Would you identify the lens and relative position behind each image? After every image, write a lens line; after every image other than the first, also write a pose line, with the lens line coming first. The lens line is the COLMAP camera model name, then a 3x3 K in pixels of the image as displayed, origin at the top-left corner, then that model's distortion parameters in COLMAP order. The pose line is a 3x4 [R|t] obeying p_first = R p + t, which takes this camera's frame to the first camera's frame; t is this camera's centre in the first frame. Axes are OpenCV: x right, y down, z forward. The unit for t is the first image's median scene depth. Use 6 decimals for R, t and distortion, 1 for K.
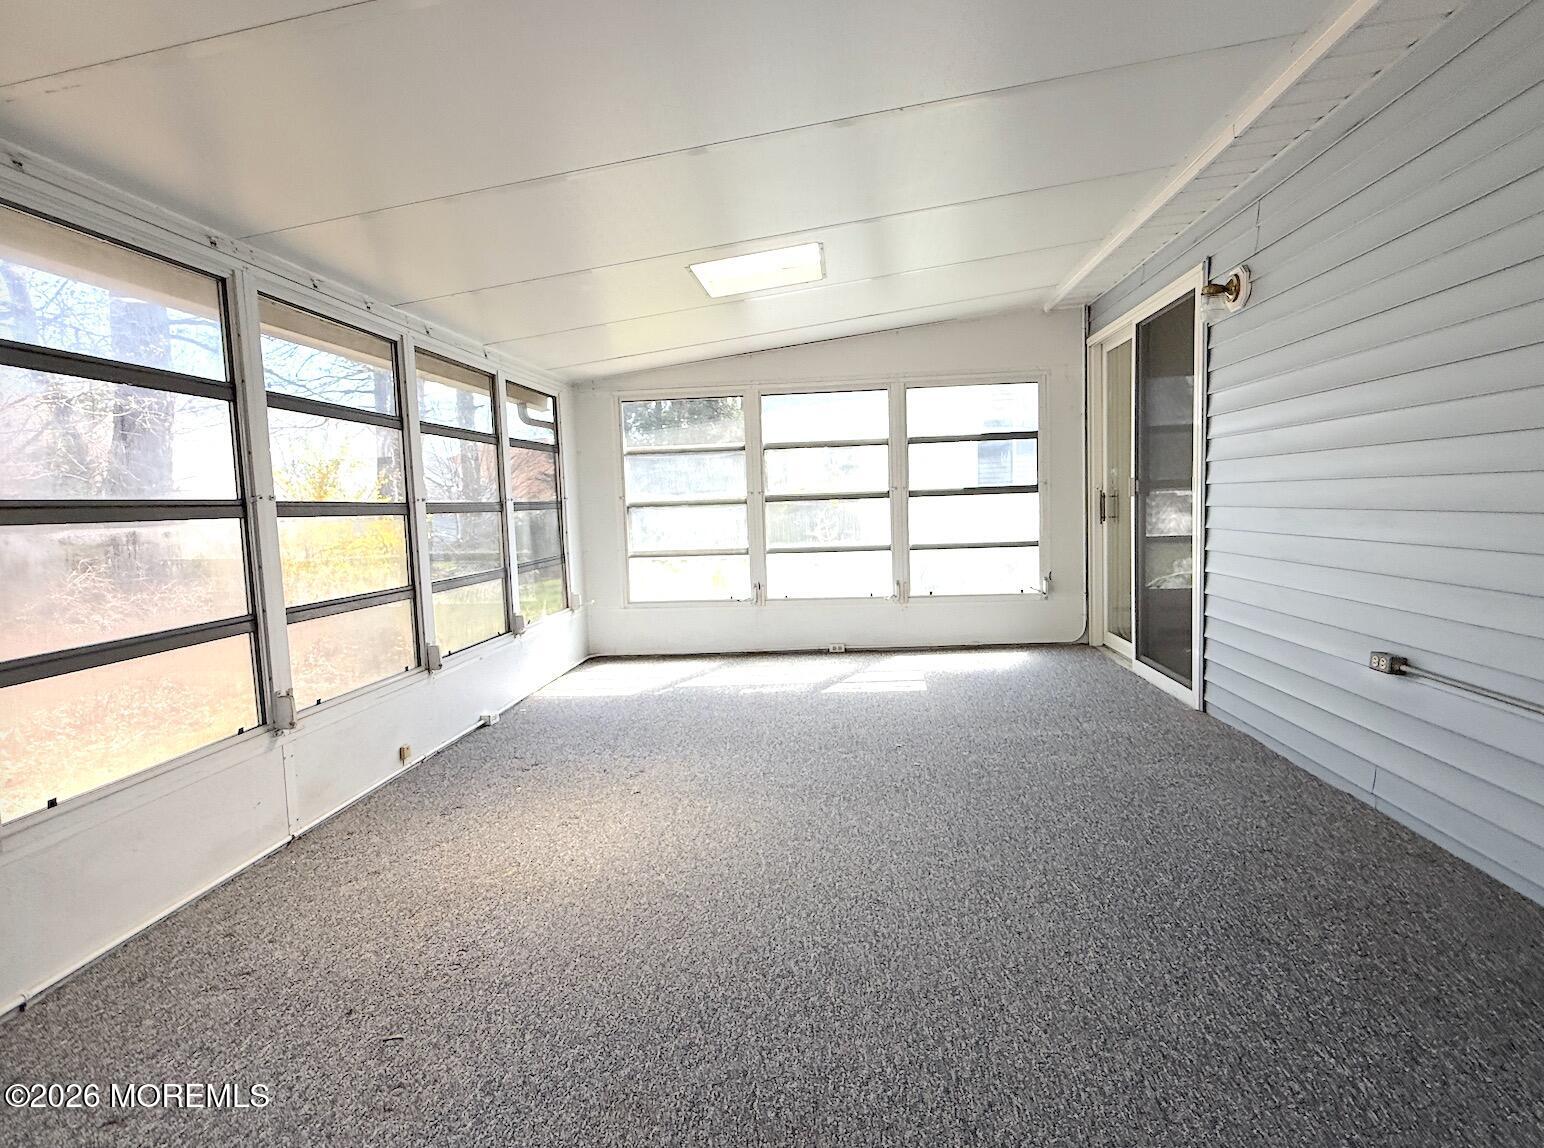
lens RADIAL K [[825.4, 0, 772.0], [0, 825.4, 574.0], [0, 0, 1]] dist [-0.001421, 0.000867]
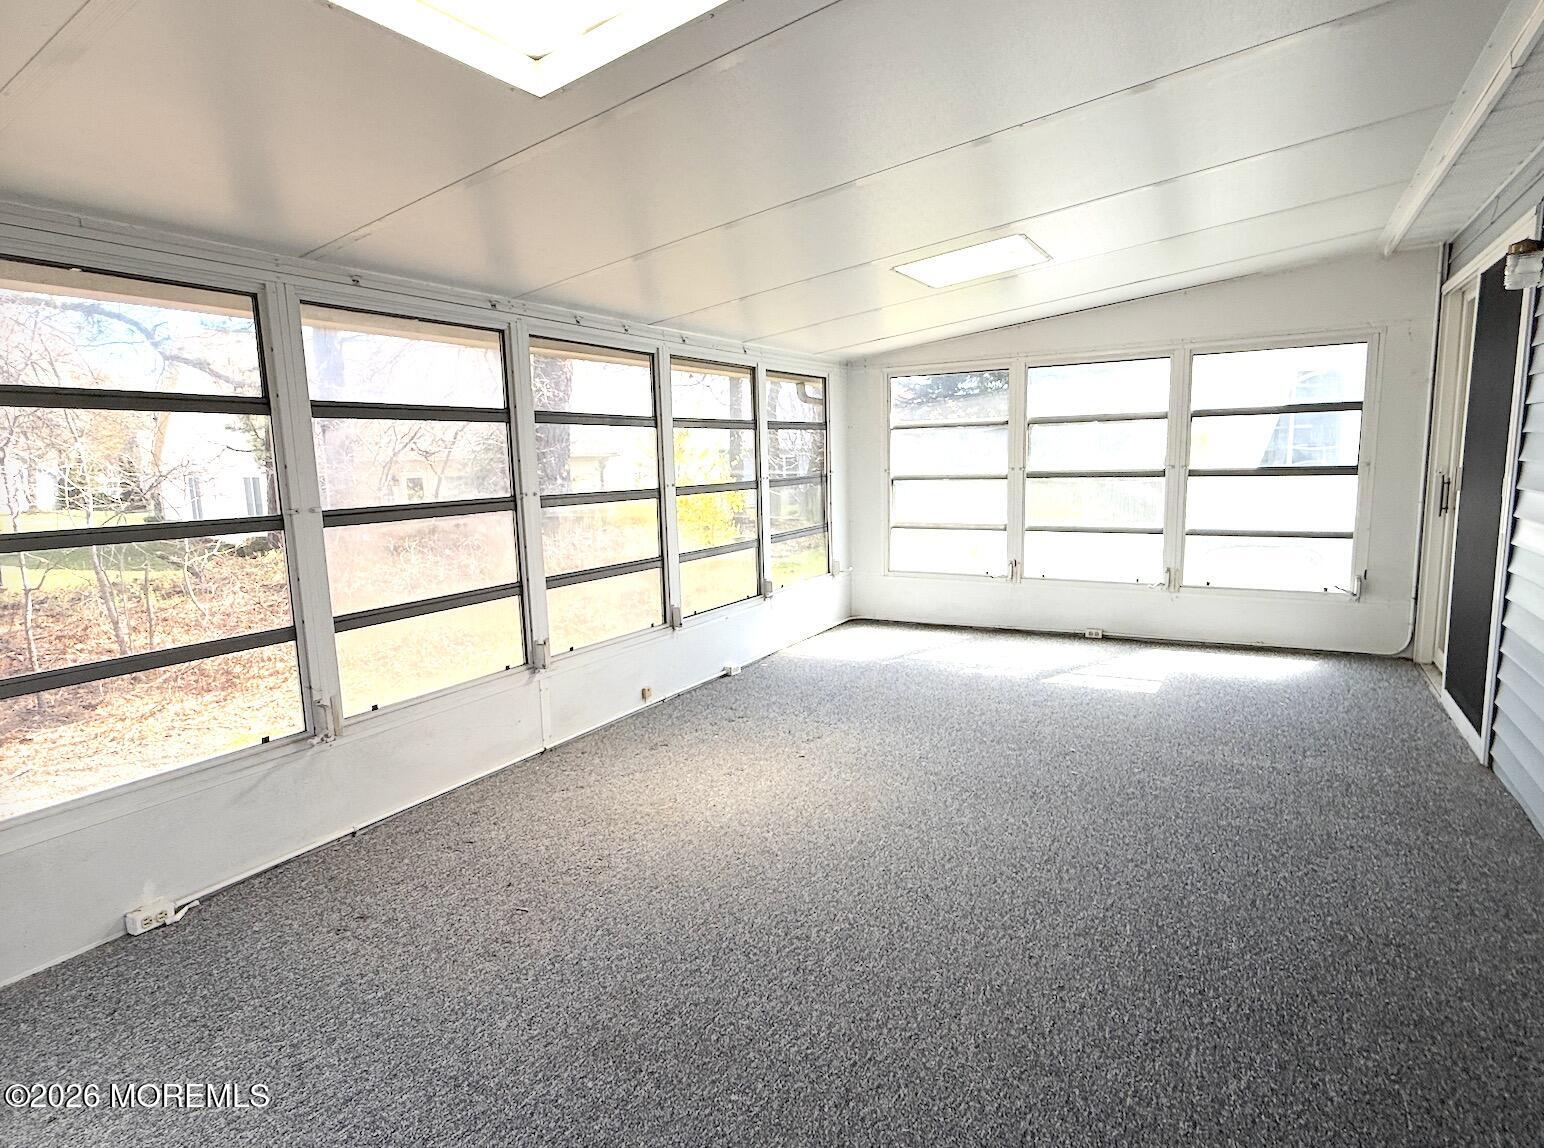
lens RADIAL K [[825.4, 0, 772.0], [0, 825.4, 574.0], [0, 0, 1]] dist [-0.001421, 0.000867]
pose [[0.906177, 0.069747, -0.417107, 0.173971], [-0.040615, 0.996100, 0.078328, -0.049717], [0.420943, -0.054039, 0.905476, -0.023851]]
